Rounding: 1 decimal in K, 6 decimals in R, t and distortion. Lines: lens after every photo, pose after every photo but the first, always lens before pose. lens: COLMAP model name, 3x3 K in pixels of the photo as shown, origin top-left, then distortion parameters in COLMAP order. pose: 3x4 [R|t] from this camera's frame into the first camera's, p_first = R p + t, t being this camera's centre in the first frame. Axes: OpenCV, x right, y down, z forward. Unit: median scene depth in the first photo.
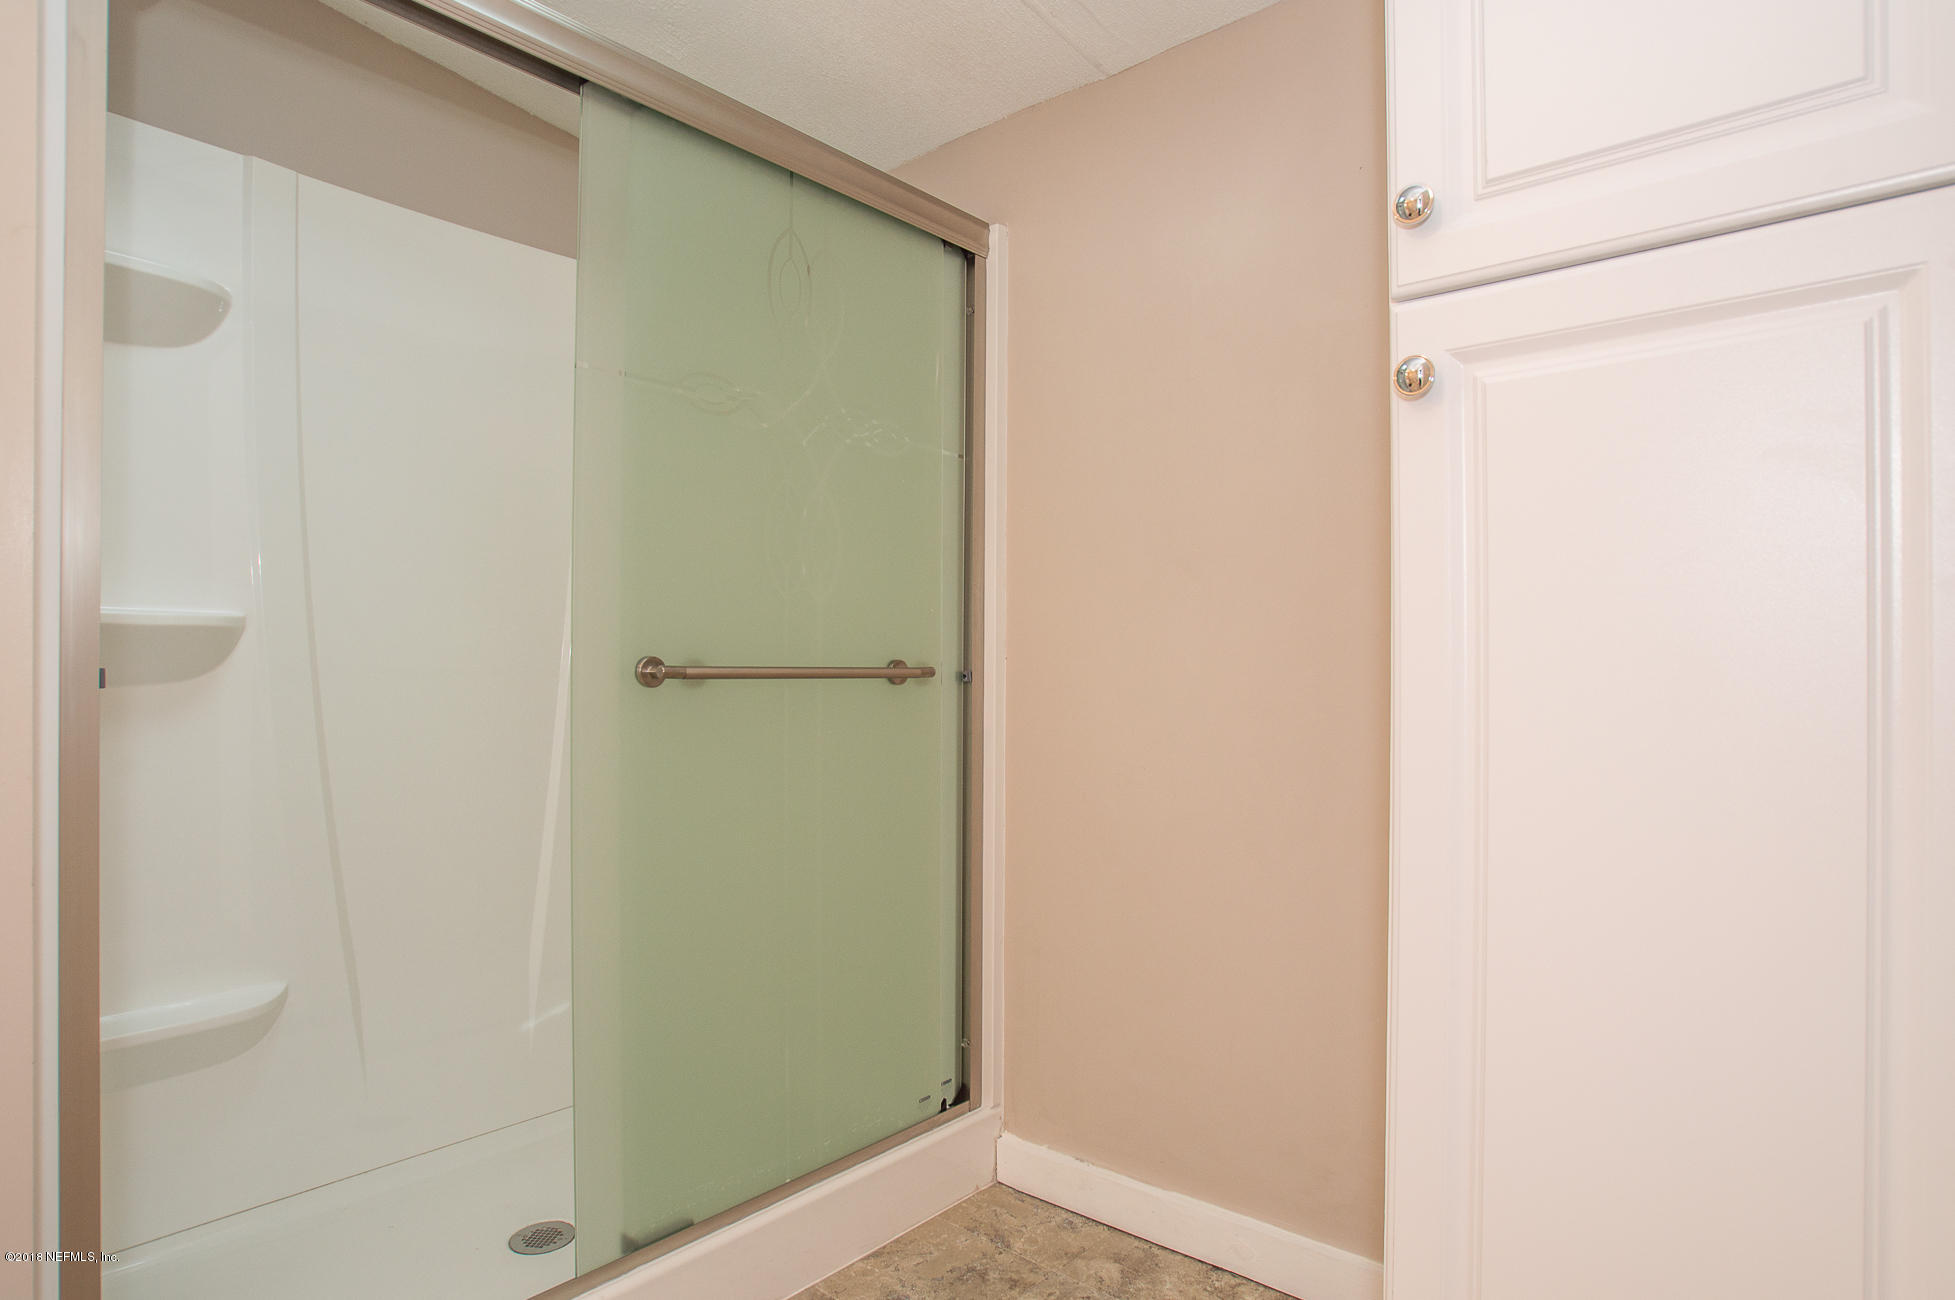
lens RADIAL K [[1037.2, 0, 975.4], [0, 1037.2, 660.5], [0, 0, 1]] dist [-0.003052, 0.000122]
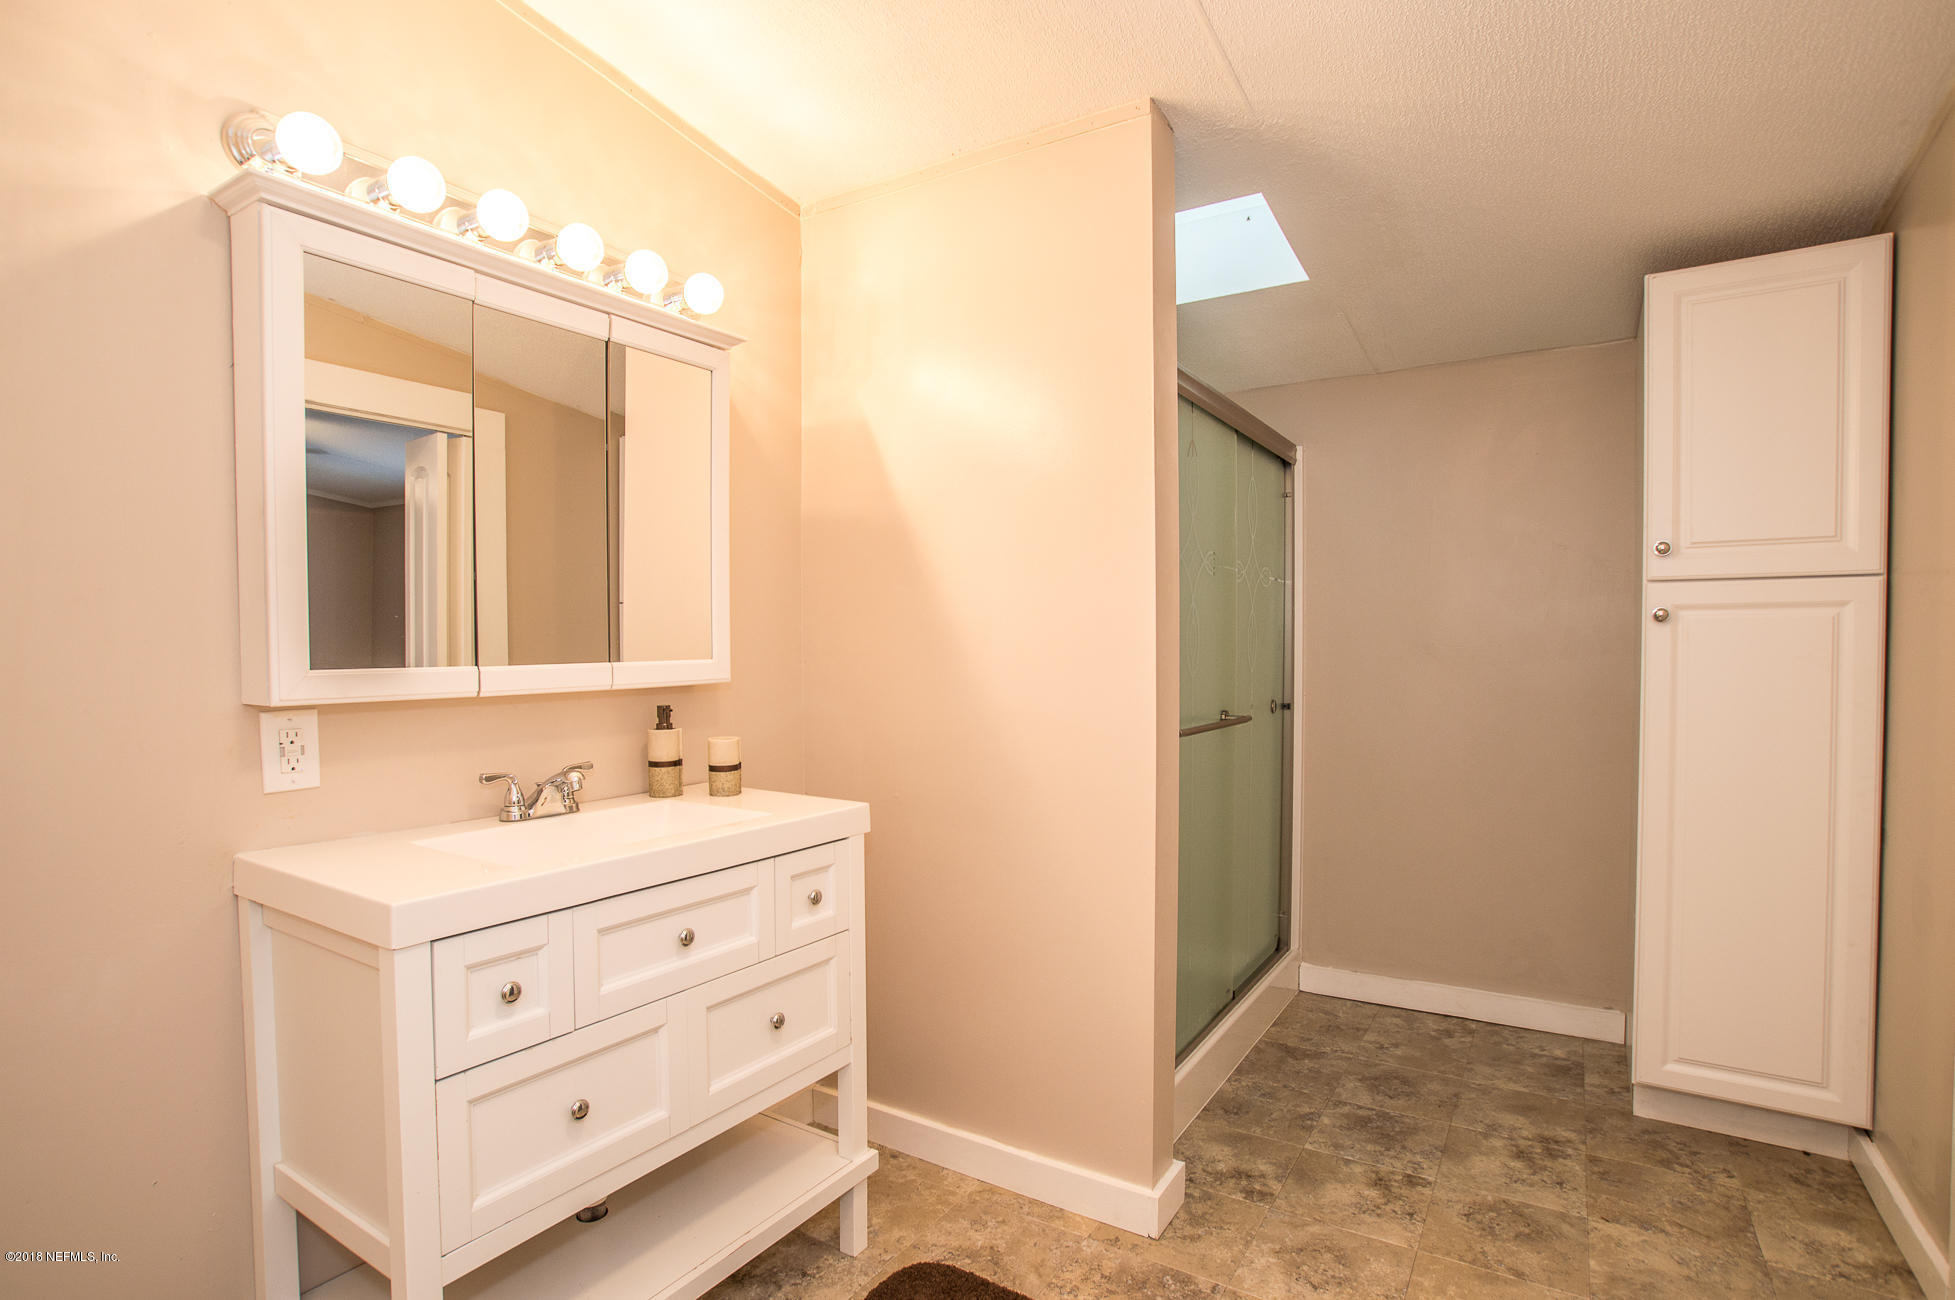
lens RADIAL K [[922.7, 0, 981.9], [0, 922.7, 646.9], [0, 0, 1]] dist [-0.028833, 0.002662]
pose [[0.988664, -0.003882, 0.150092, -0.770755], [0.001461, 0.999867, 0.016236, -0.113244], [-0.150135, -0.015833, 0.988539, -0.471446]]
